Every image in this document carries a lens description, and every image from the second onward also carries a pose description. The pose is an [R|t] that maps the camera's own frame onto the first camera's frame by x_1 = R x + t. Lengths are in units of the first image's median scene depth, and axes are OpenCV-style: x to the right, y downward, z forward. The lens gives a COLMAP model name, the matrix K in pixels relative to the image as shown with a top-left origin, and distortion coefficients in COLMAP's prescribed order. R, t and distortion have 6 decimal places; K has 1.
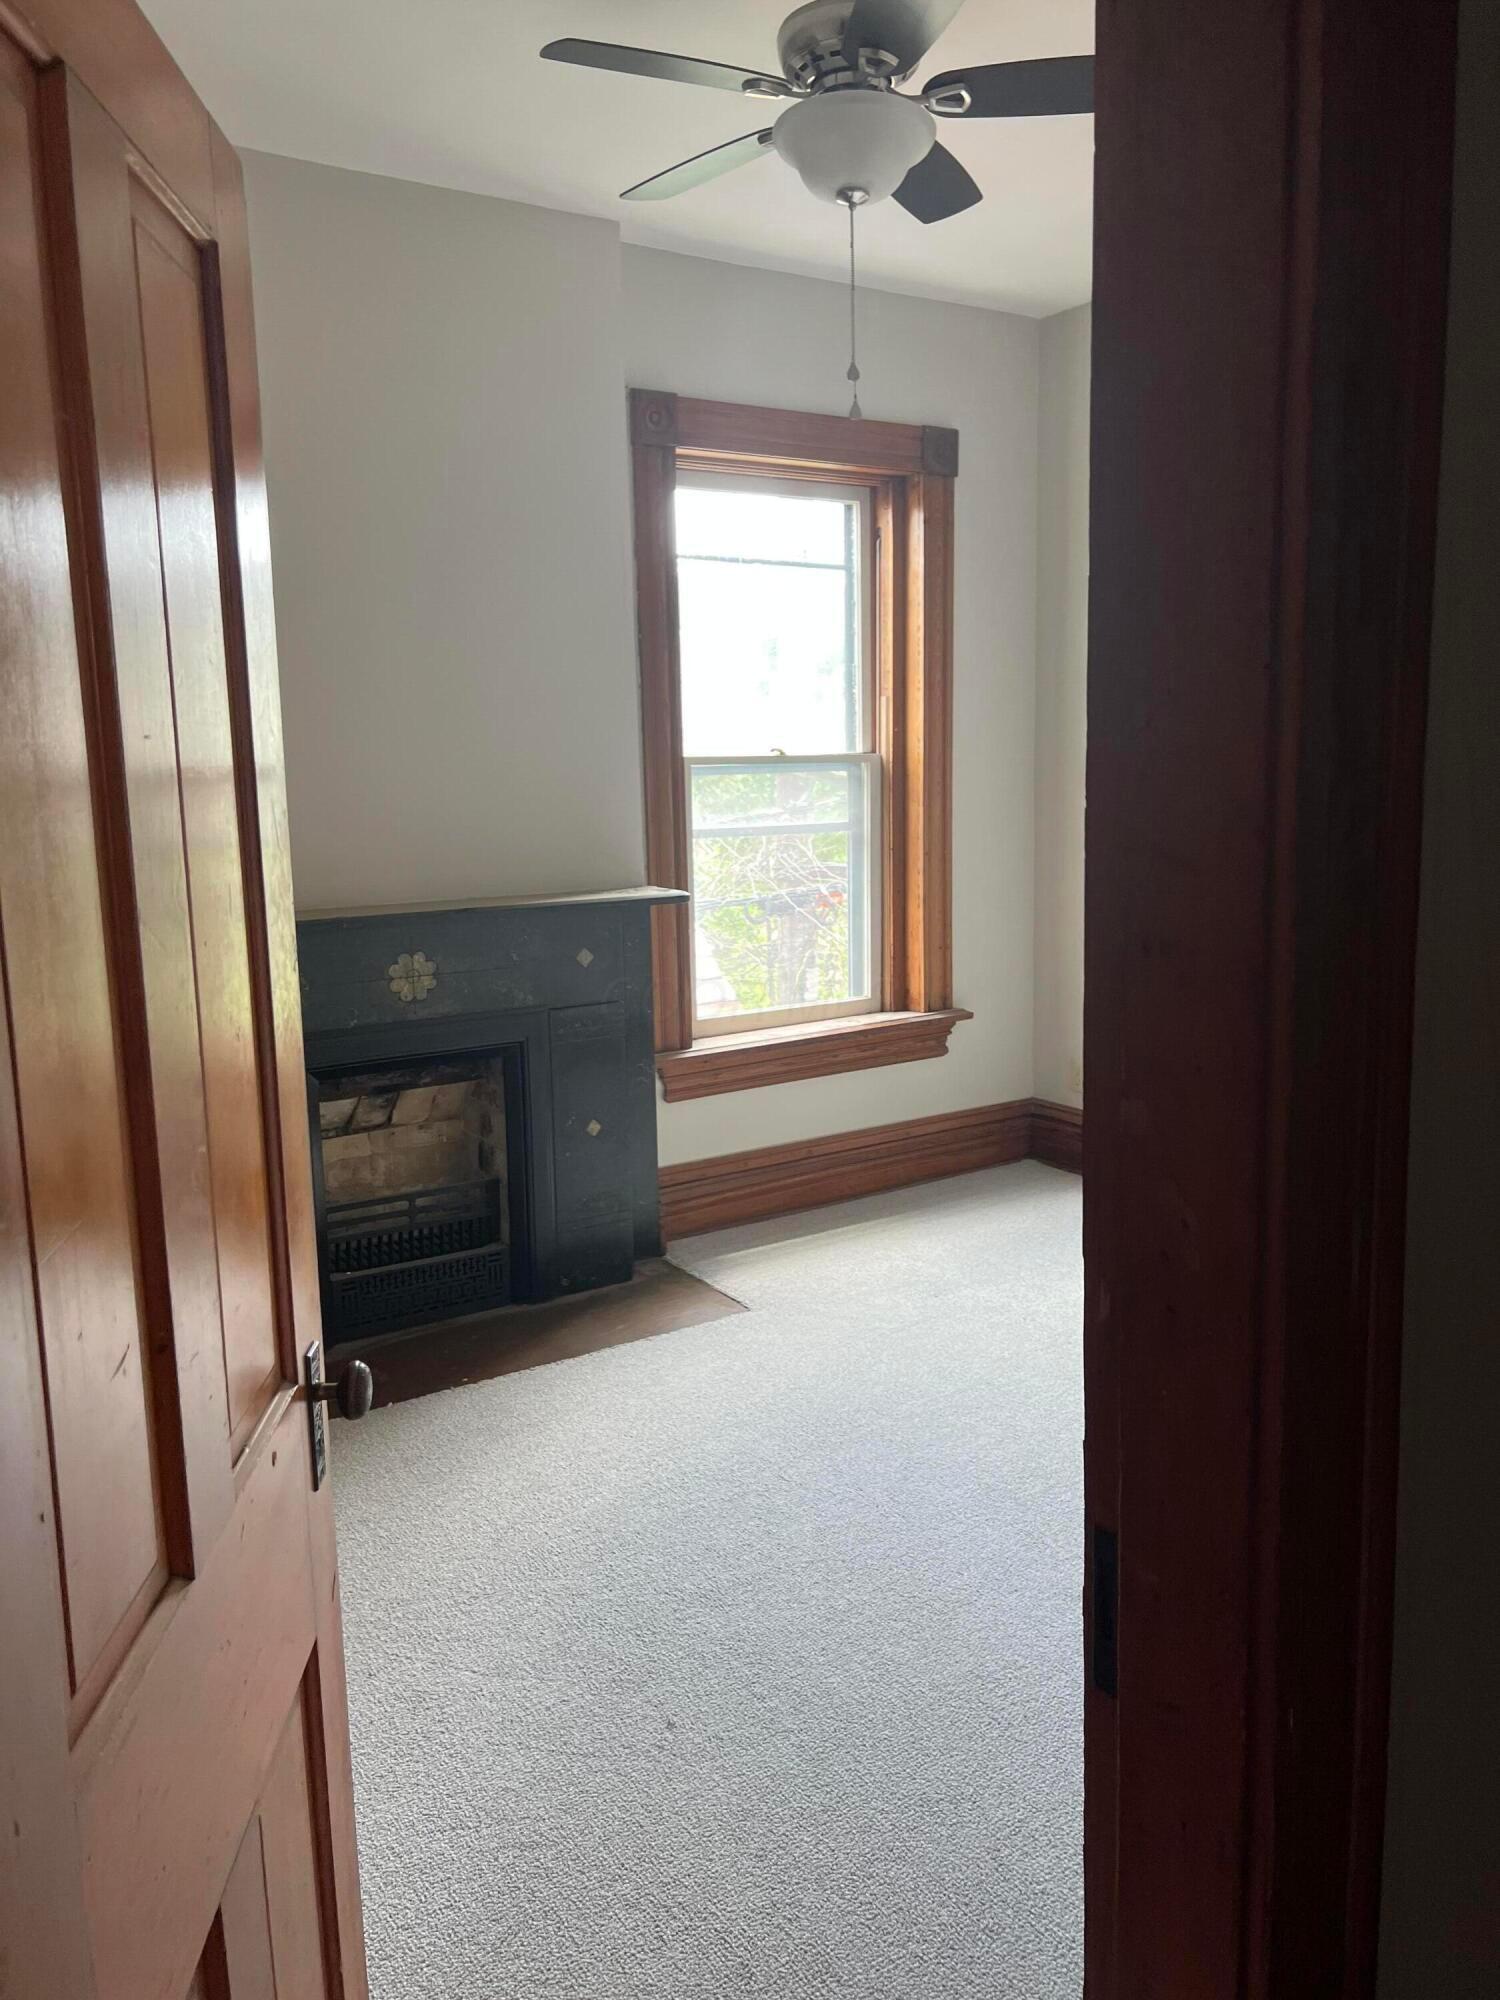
lens RADIAL K [[1514.5, 0, 760.6], [0, 1514.5, 1010.5], [0, 0, 1]] dist [0.073602, -0.082773]
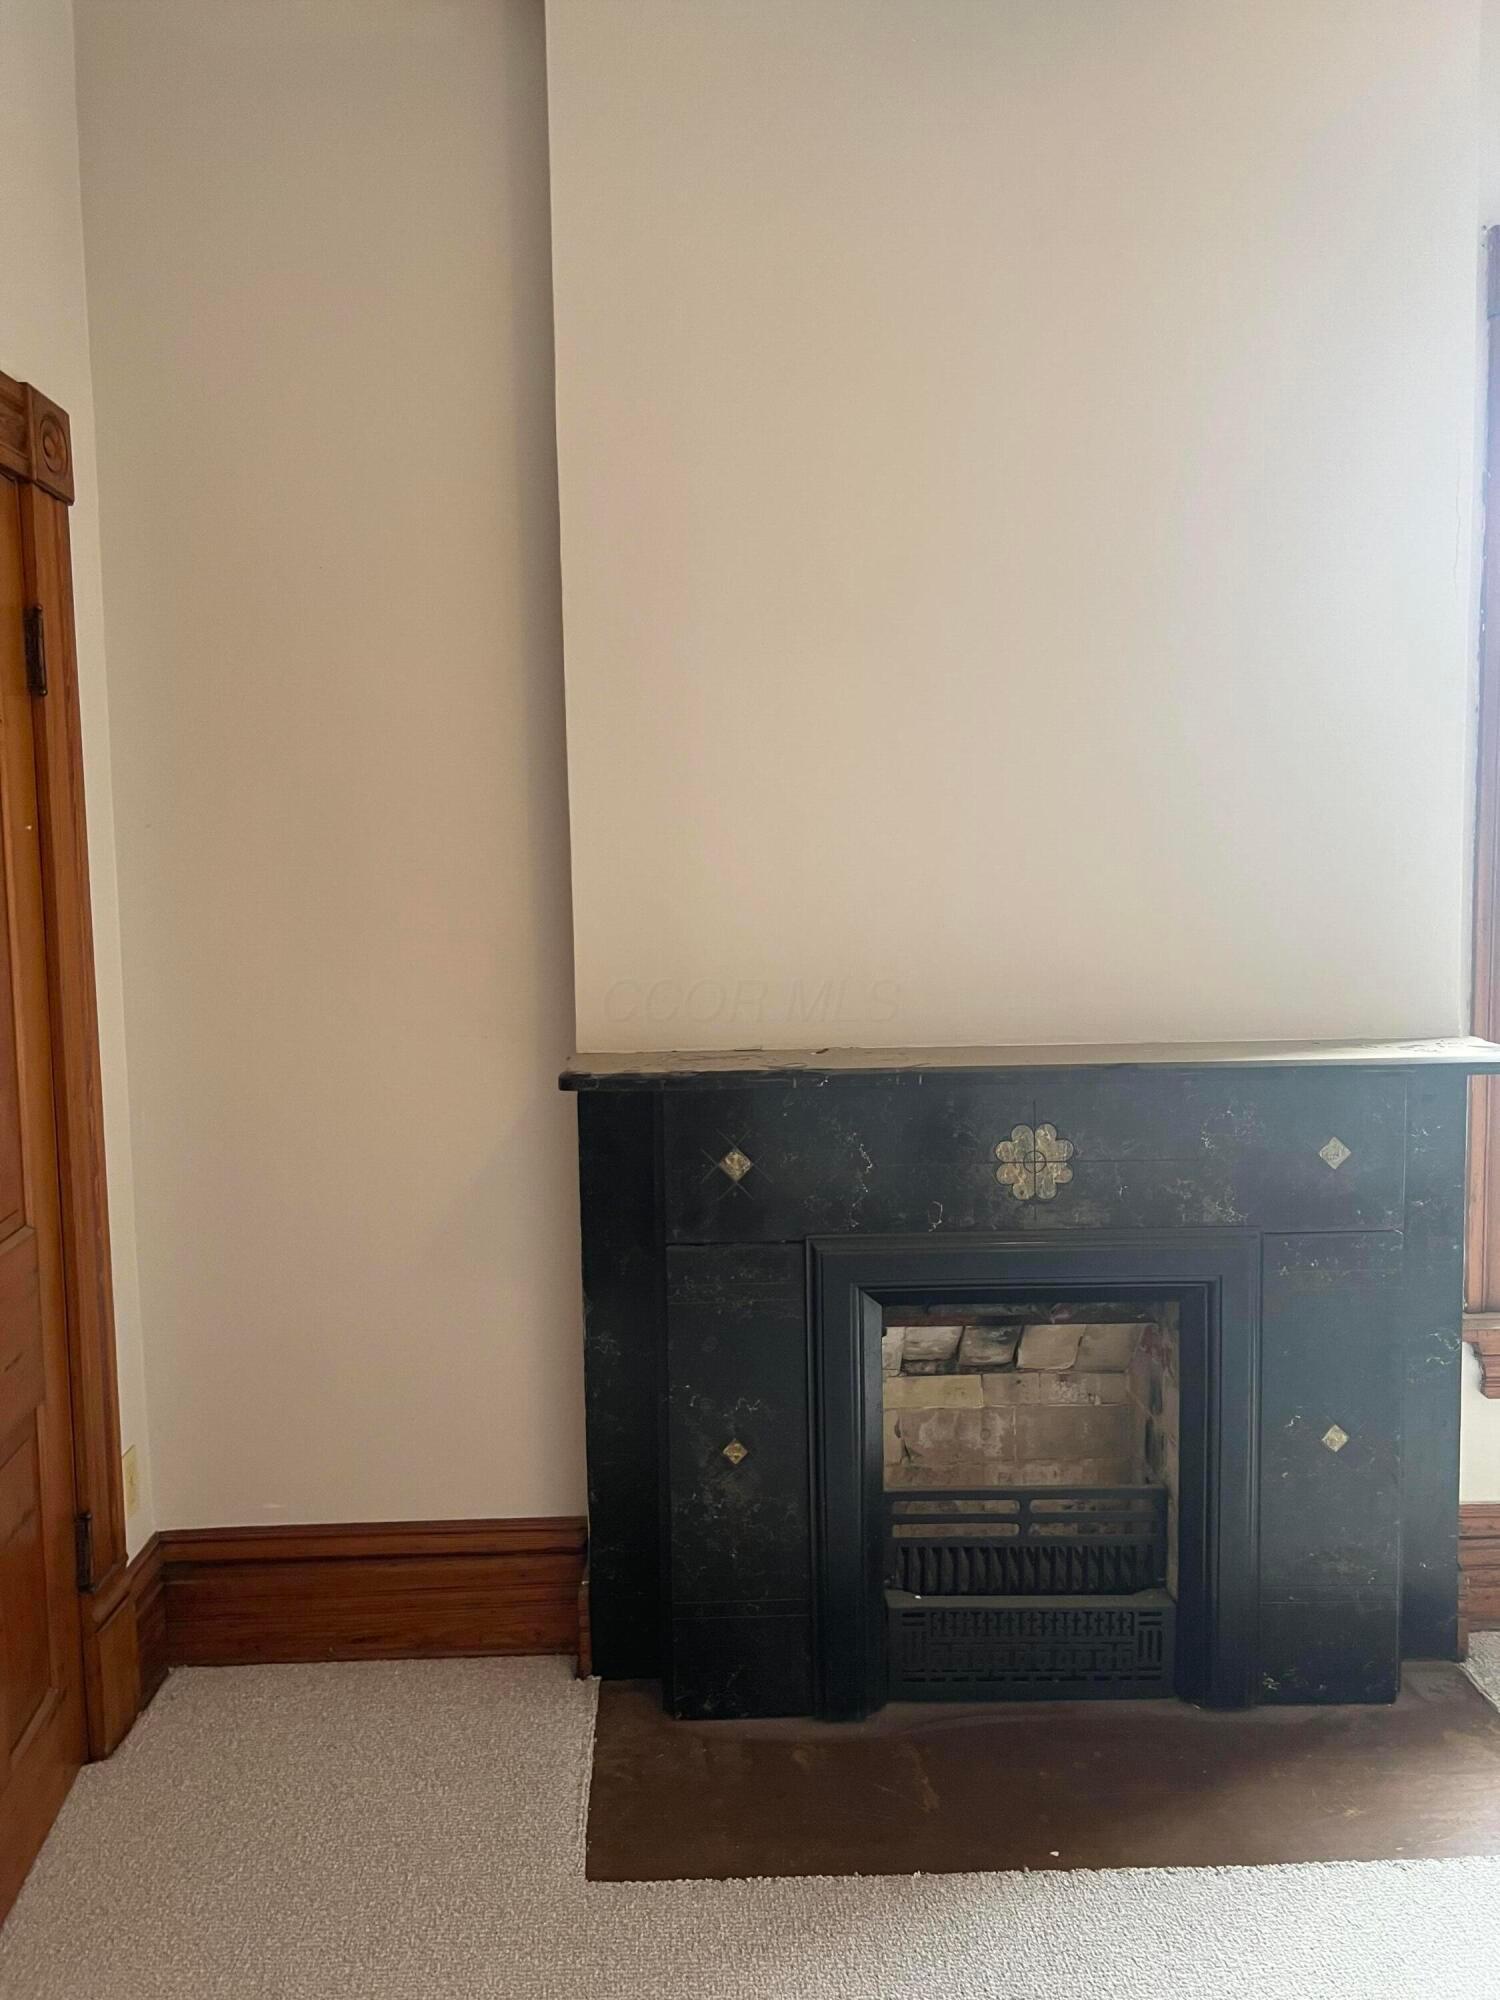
lens RADIAL K [[1531.1, 0, 734.6], [0, 1531.1, 1011.1], [0, 0, 1]] dist [0.070481, -0.082781]
pose [[0.845752, 0.055915, -0.530639, 0.003795], [-0.088481, 0.995422, -0.036133, -0.042948], [0.526189, 0.077510, 0.846828, 0.319592]]
